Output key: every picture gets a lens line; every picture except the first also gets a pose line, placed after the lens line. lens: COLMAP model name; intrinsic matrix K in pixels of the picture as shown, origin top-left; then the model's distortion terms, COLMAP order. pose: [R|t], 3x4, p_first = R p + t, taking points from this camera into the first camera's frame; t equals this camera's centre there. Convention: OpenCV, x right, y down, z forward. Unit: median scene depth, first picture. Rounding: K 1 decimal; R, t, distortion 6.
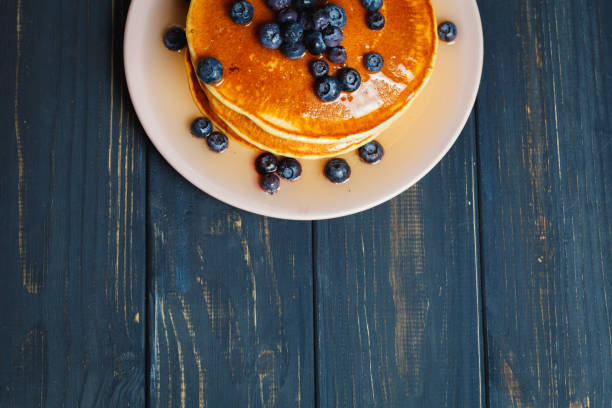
lens RADIAL K [[2514.3, 0, 306.0], [0, 2514.3, 204.0], [0, 0, 1]] dist [0.013911, 1.757478]
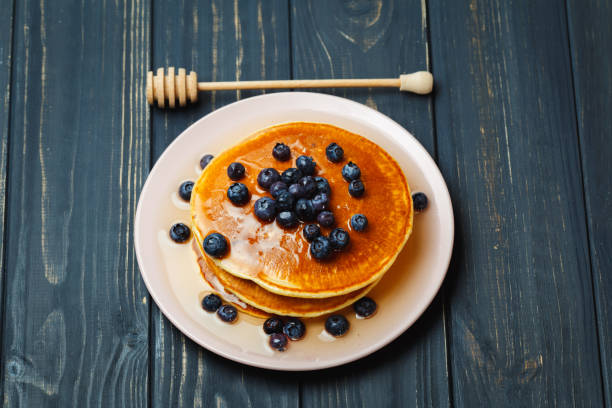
lens RADIAL K [[2514.3, 0, 306.0], [0, 2514.3, 204.0], [0, 0, 1]] dist [0.013911, 1.757478]
pose [[0.999592, -0.022958, -0.016972, 0.026700], [0.018123, 0.969576, -0.244118, 0.281886], [0.022060, 0.243711, 0.969597, -0.117415]]
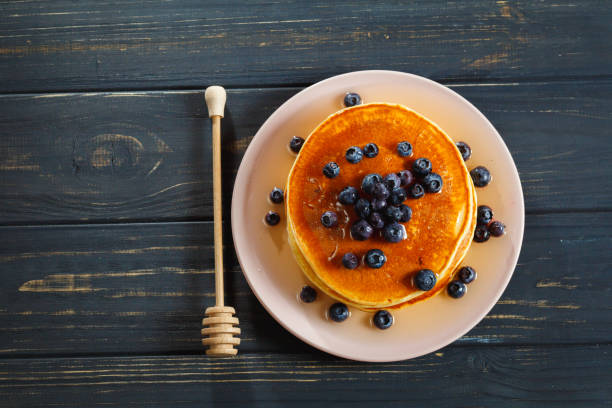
lens RADIAL K [[2514.3, 0, 306.0], [0, 2514.3, 204.0], [0, 0, 1]] dist [0.013911, 1.757478]
pose [[-0.007861, -0.993920, 0.109824, -0.129118], [0.962235, 0.022367, 0.271300, -0.358968], [-0.272107, 0.107809, 0.956209, -0.188440]]
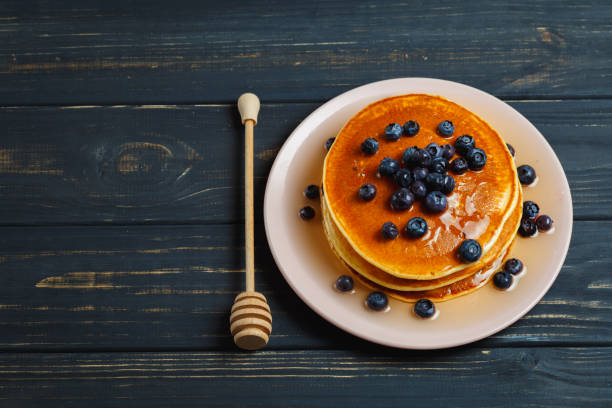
lens RADIAL K [[2514.3, 0, 306.0], [0, 2514.3, 204.0], [0, 0, 1]] dist [0.013911, 1.757478]
pose [[0.000109, -0.876228, 0.481897, -0.564976], [0.960786, 0.133718, 0.242919, -0.324788], [-0.277290, 0.462973, 0.841882, 0.011940]]
